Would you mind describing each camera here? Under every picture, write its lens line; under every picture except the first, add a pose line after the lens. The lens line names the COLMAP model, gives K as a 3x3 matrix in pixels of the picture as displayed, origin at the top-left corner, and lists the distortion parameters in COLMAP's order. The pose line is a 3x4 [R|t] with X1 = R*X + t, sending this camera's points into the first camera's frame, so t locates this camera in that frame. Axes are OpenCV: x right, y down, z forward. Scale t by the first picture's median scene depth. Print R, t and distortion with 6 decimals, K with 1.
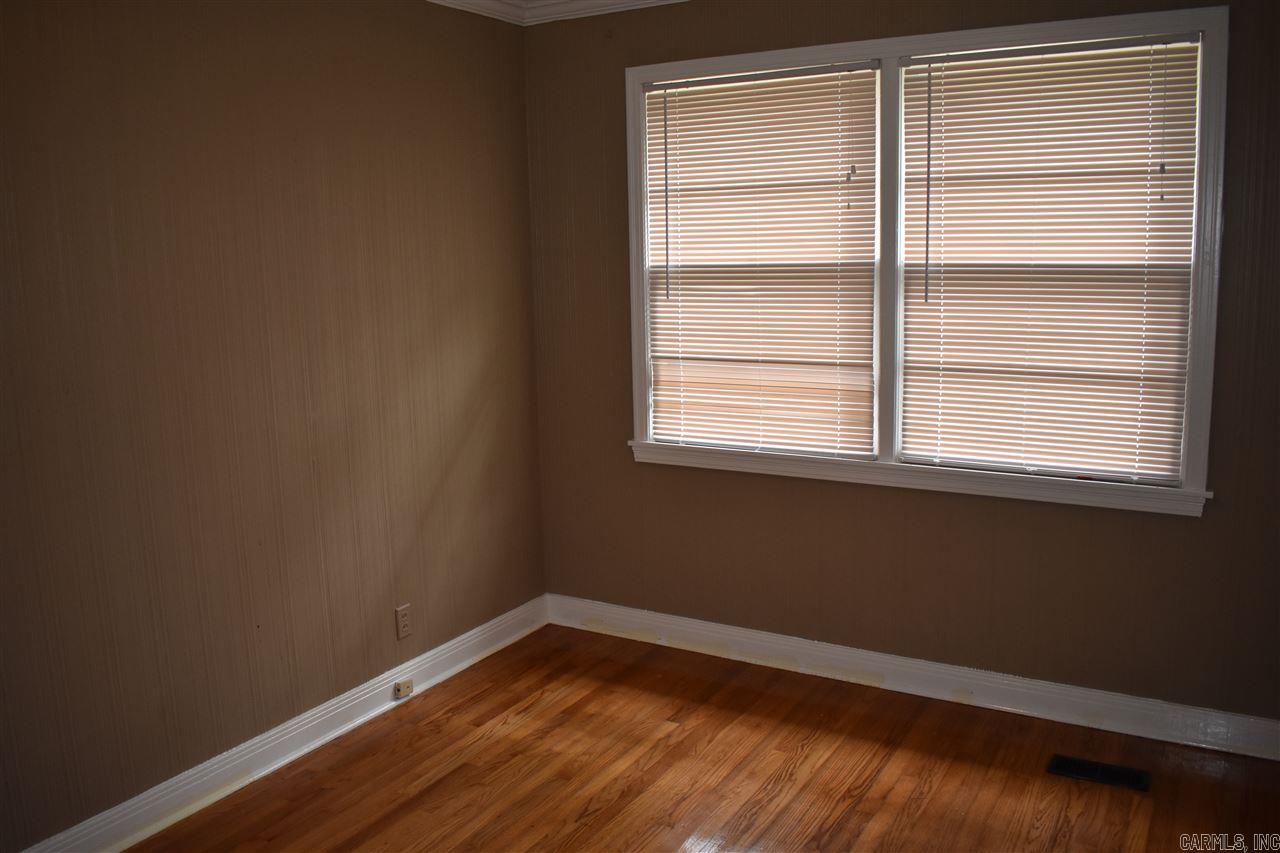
lens RADIAL K [[1068.2, 0, 640.0], [0, 1068.2, 426.5], [0, 0, 1]] dist [-0.082554, -0.001688]
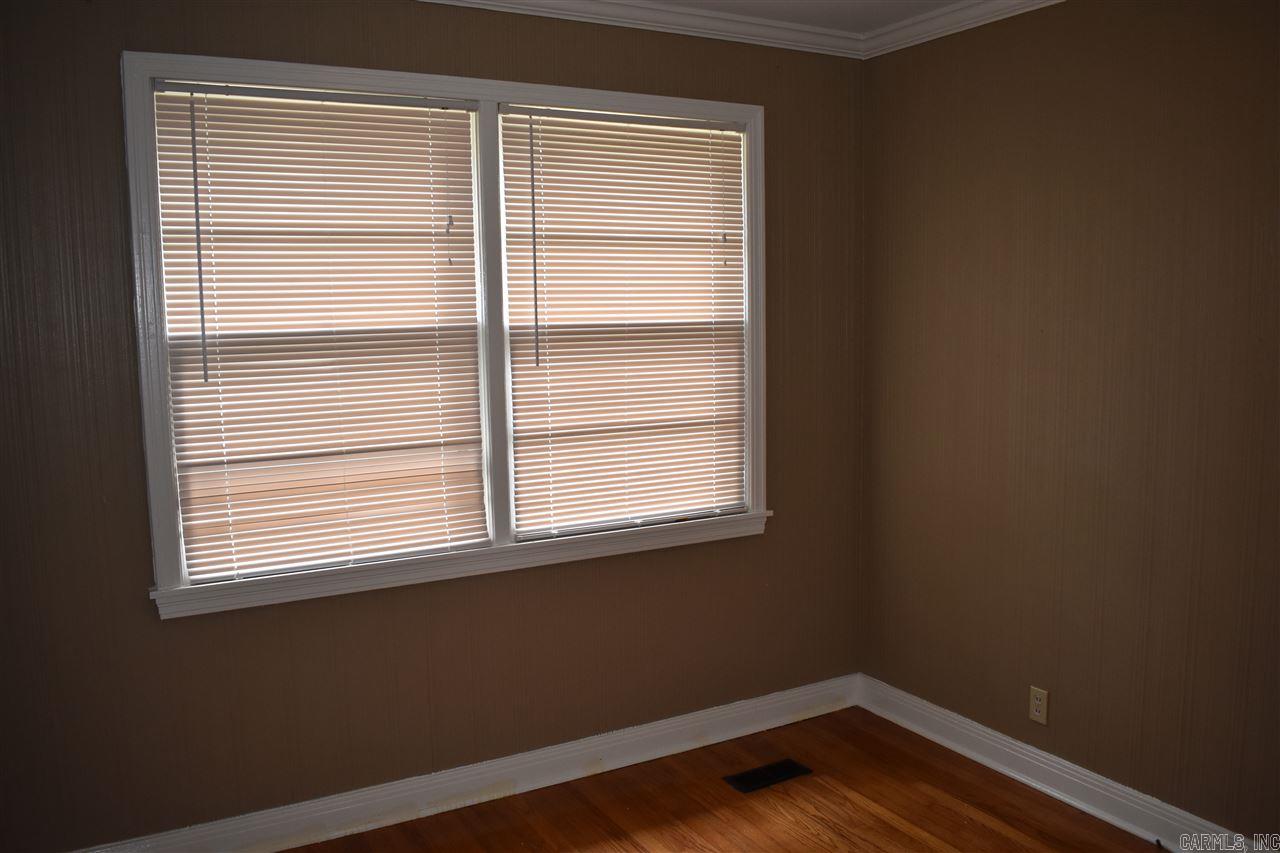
lens RADIAL K [[1068.2, 0, 640.0], [0, 1068.2, 426.5], [0, 0, 1]] dist [-0.082554, -0.001688]
pose [[0.487510, -0.087980, 0.868674, -0.498635], [0.149653, 0.988607, 0.016140, -0.064409], [-0.860197, 0.122131, 0.495122, 0.448348]]
